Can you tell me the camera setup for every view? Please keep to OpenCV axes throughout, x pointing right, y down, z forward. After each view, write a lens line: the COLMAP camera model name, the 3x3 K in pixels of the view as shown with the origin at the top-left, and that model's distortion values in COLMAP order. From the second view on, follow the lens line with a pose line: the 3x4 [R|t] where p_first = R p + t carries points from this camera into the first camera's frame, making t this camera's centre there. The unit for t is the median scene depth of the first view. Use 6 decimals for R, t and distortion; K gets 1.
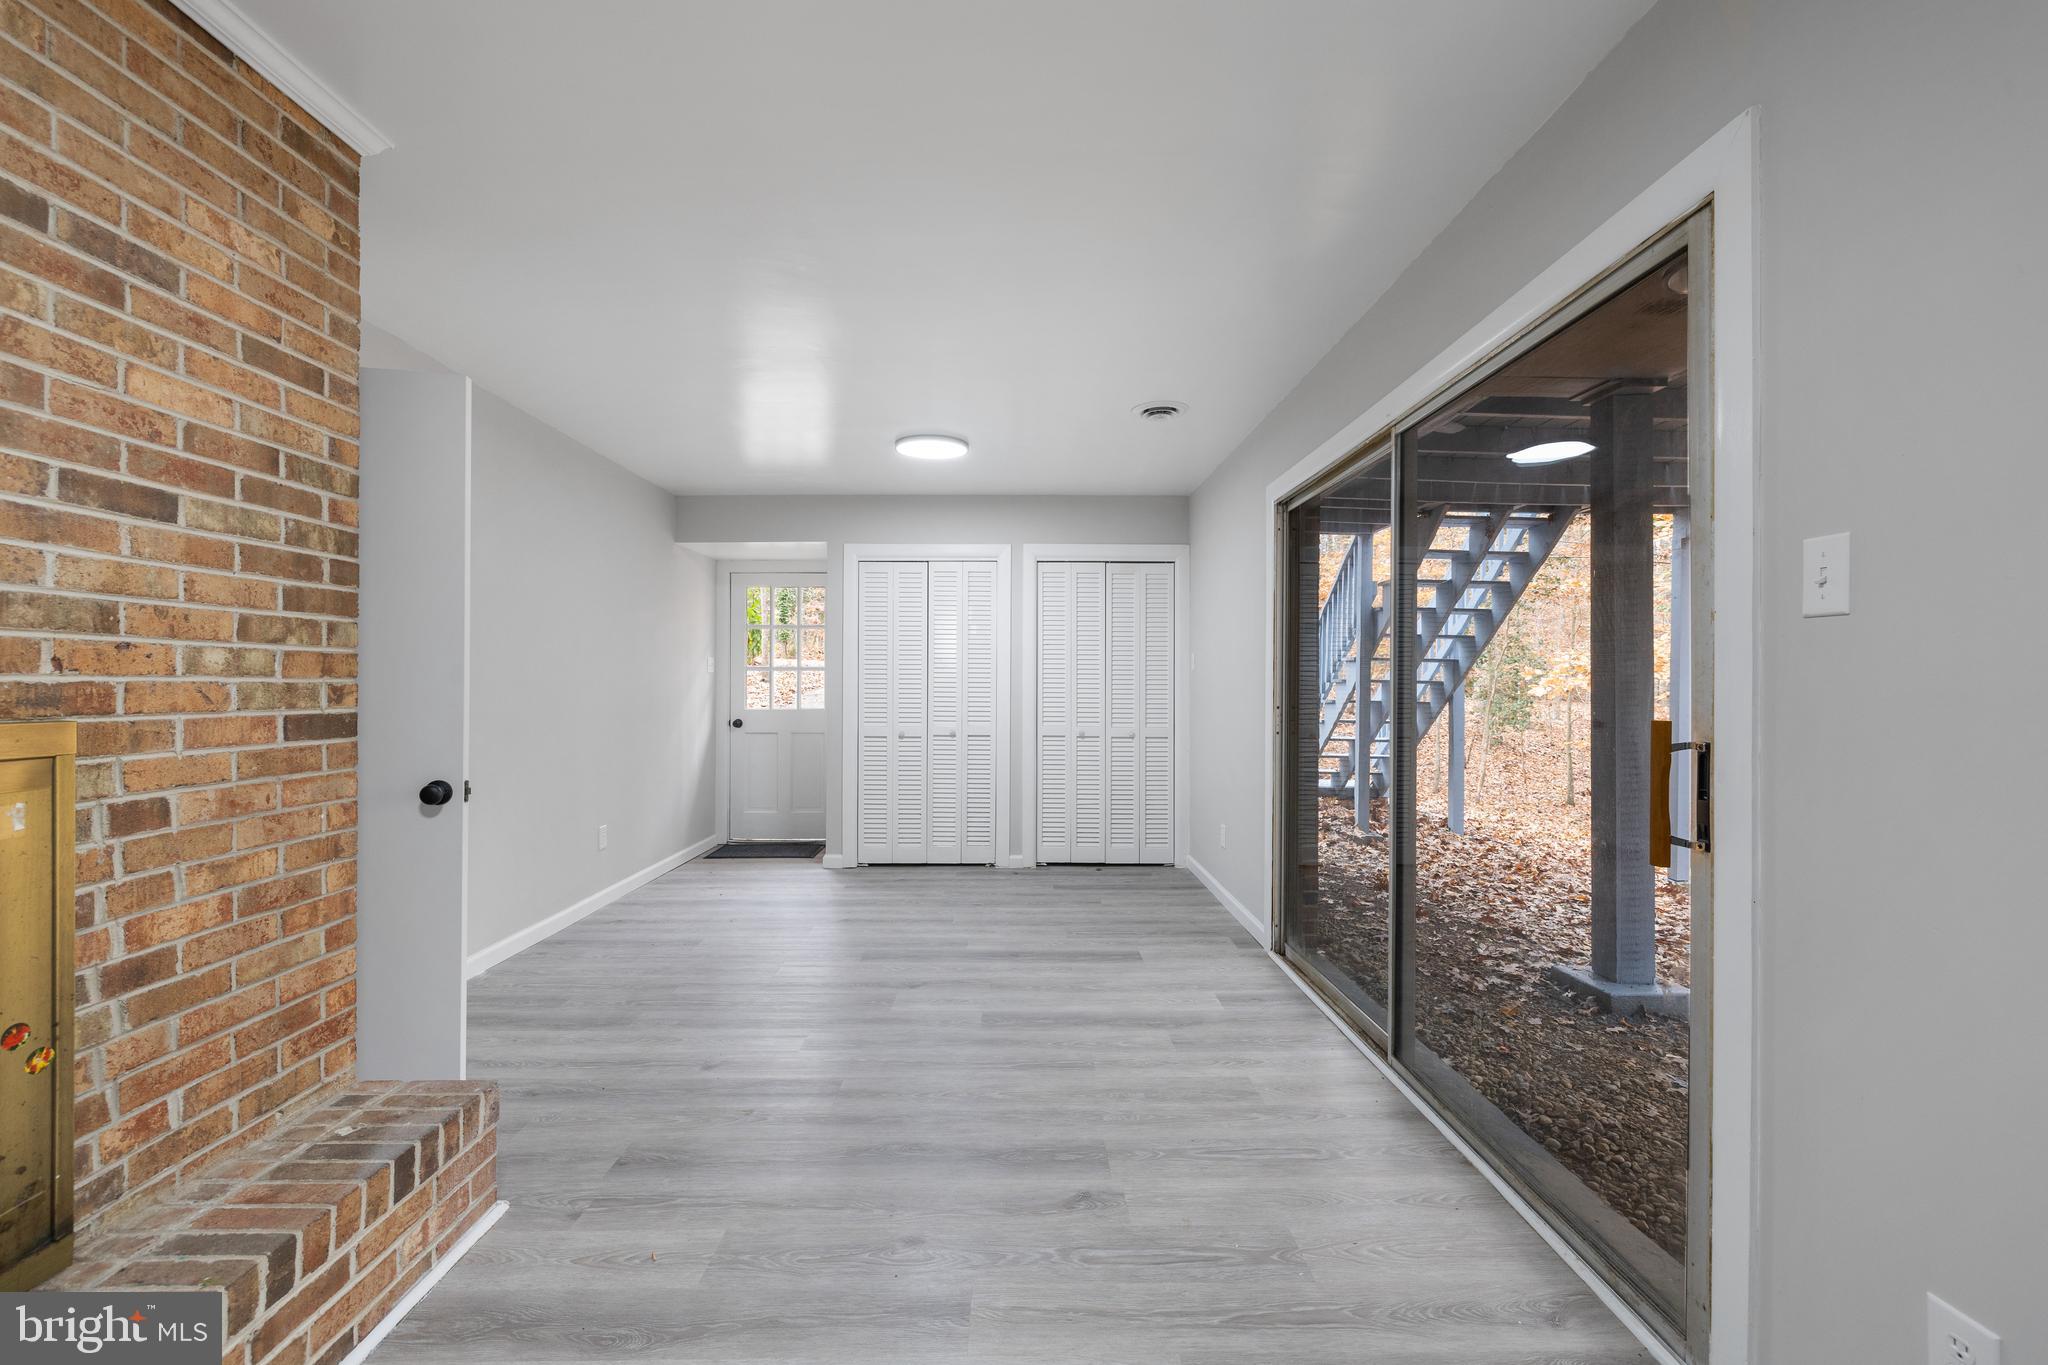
lens RADIAL K [[861.9, 0, 1013.5], [0, 861.9, 683.5], [0, 0, 1]] dist [0.000585, 0.000996]
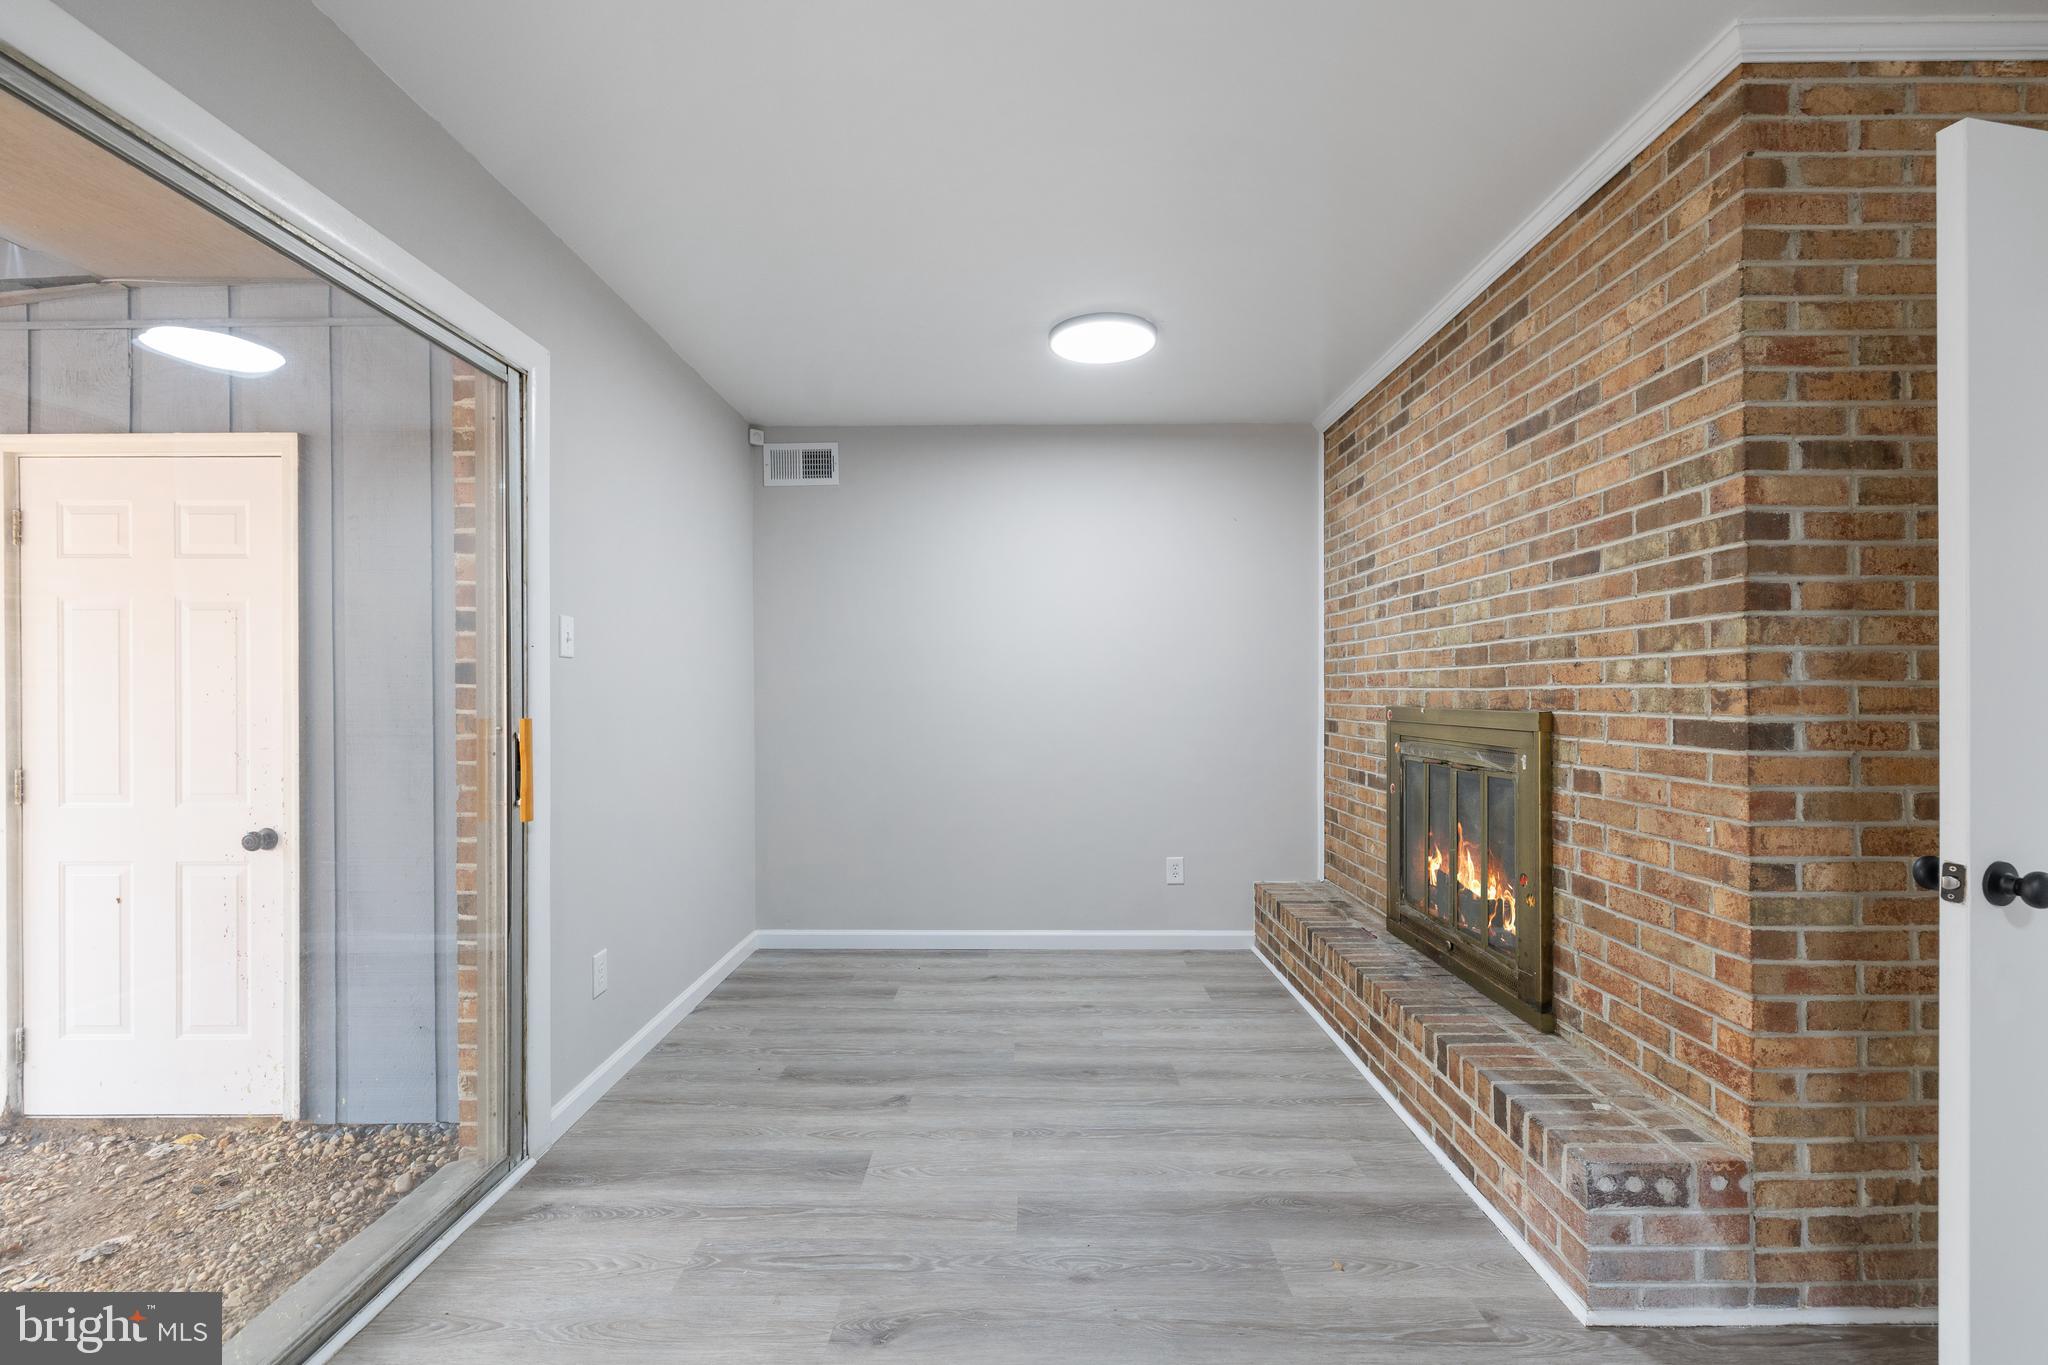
lens RADIAL K [[861.9, 0, 1025.3], [0, 861.9, 693.6], [0, 0, 1]] dist [0.000585, 0.000996]
pose [[-0.999995, 0.002415, 0.001887, -0.061992], [0.002411, 0.999995, -0.001987, 0.005979], [-0.001892, -0.001983, -0.999996, 2.072351]]
